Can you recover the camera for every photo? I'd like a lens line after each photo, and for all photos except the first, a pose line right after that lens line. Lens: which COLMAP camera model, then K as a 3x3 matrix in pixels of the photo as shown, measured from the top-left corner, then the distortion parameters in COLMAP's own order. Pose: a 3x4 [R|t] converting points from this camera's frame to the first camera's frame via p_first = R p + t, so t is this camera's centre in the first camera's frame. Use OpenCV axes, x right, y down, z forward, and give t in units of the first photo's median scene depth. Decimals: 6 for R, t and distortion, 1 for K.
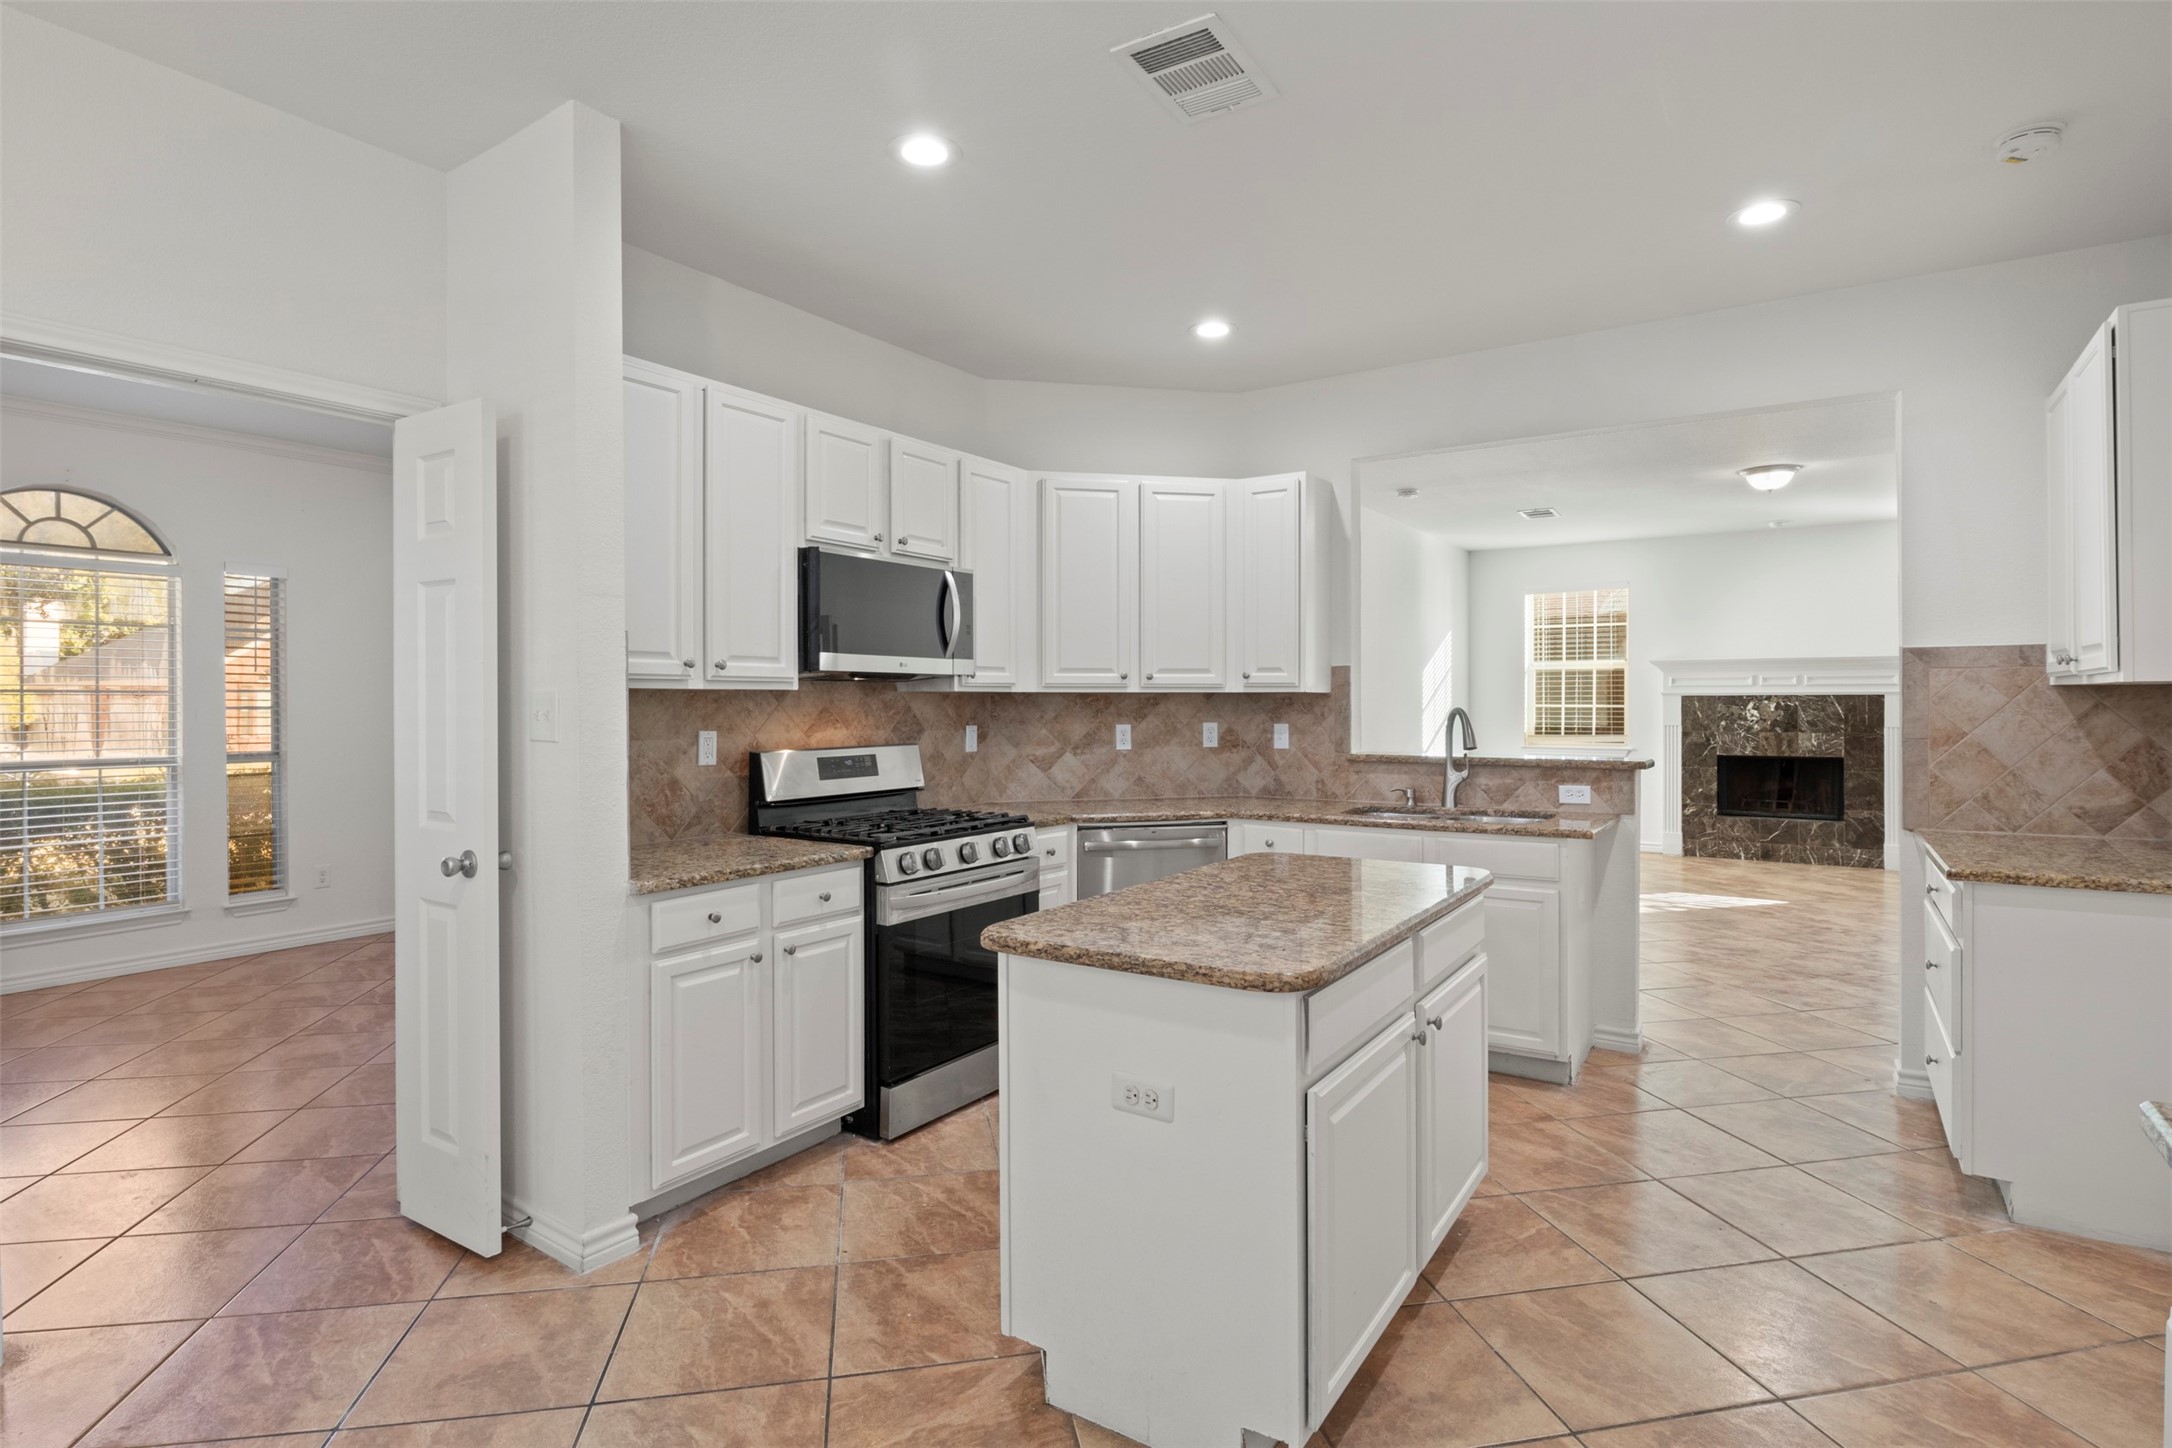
lens RADIAL K [[1089.9, 0, 1093.1], [0, 1089.9, 718.0], [0, 0, 1]] dist [0.004038, 0.001529]
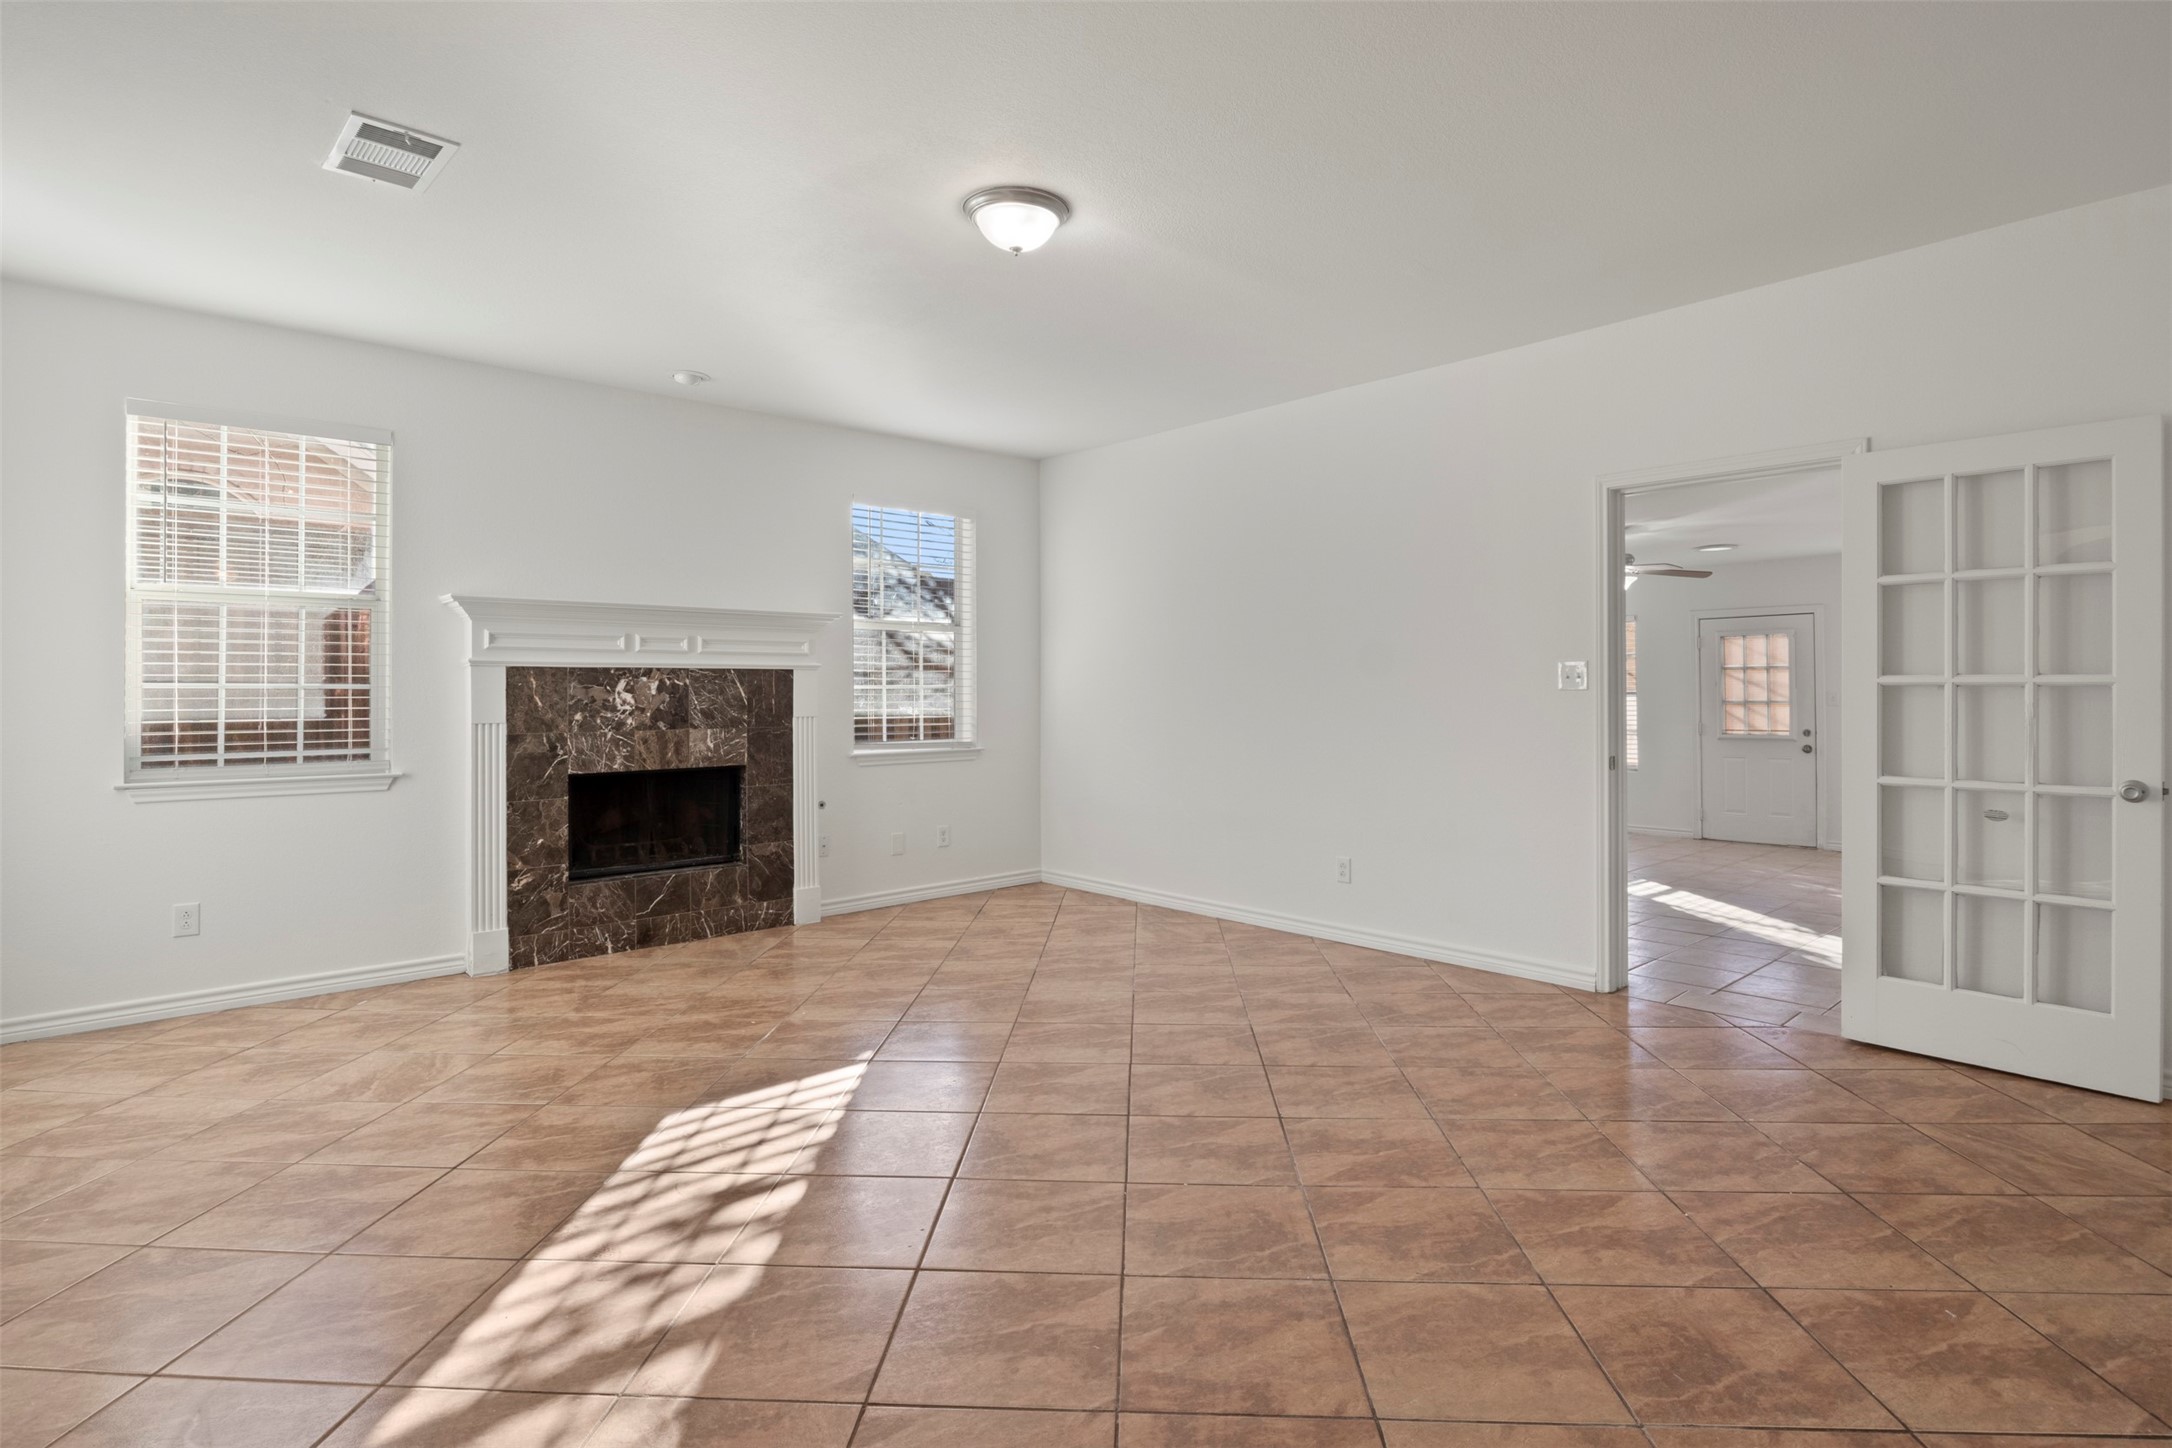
lens RADIAL K [[1089.9, 0, 1086.2], [0, 1089.9, 687.2], [0, 0, 1]] dist [0.004038, 0.001529]
pose [[0.269352, 0.001511, 0.963041, 0.110097], [0.012950, 0.999903, -0.005191, -0.004124], [-0.962955, 0.013870, 0.269306, 0.603539]]
